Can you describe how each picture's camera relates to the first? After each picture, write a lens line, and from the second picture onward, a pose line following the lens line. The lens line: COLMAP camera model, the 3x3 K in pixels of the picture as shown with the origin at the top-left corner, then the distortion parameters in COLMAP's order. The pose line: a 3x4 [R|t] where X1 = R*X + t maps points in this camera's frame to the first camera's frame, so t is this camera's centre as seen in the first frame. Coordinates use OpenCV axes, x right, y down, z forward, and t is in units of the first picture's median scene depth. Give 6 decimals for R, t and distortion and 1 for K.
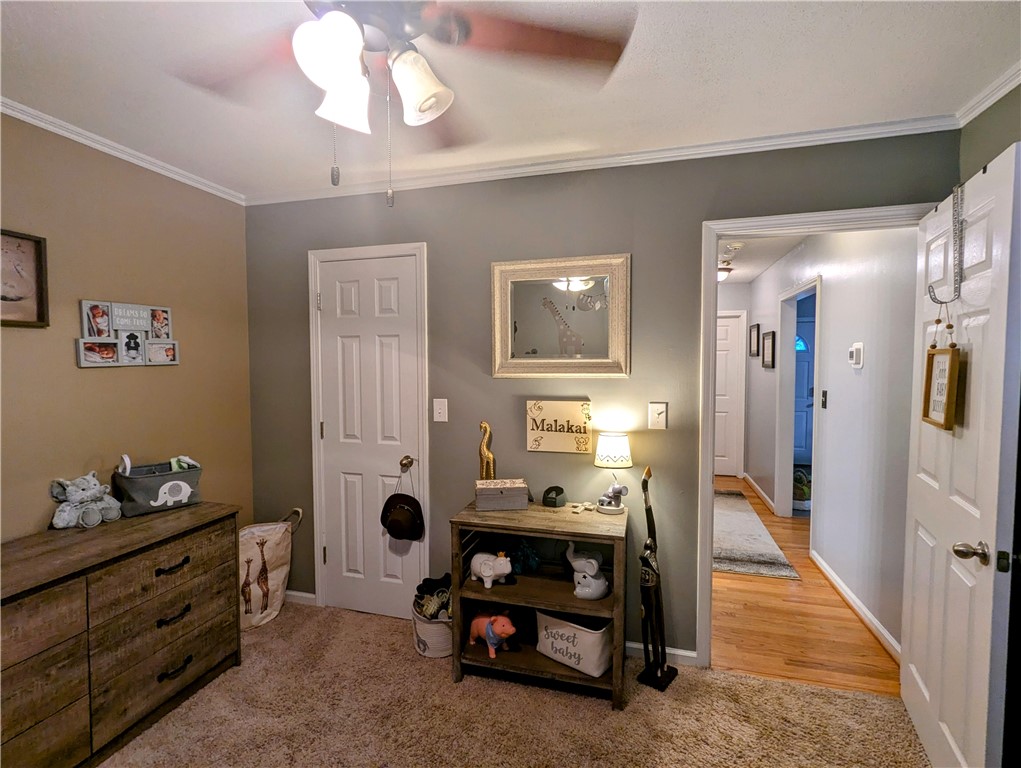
lens RADIAL K [[484.8, 0, 510.4], [0, 484.8, 386.7], [0, 0, 1]] dist [0.000516, 0.000449]
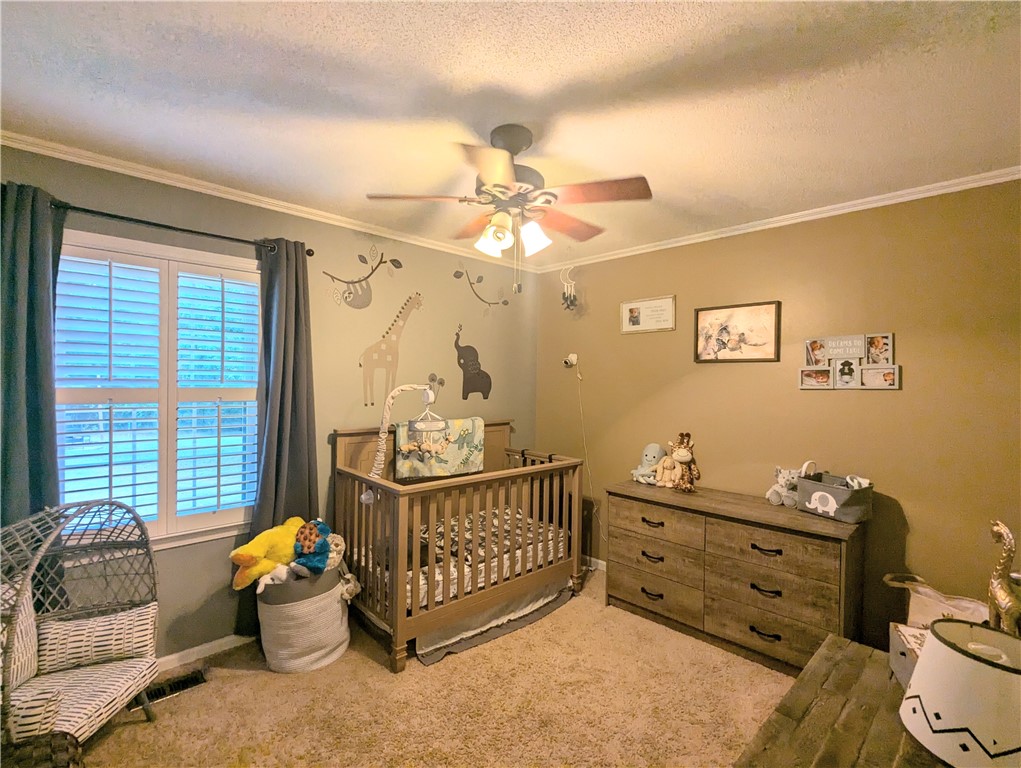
lens RADIAL K [[484.8, 0, 510.4], [0, 484.8, 386.7], [0, 0, 1]] dist [0.000516, 0.000449]
pose [[-0.504503, 0.004721, -0.863397, 0.633861], [-0.056818, 0.997636, 0.038655, -0.049815], [0.861539, 0.068558, -0.503042, 0.928011]]
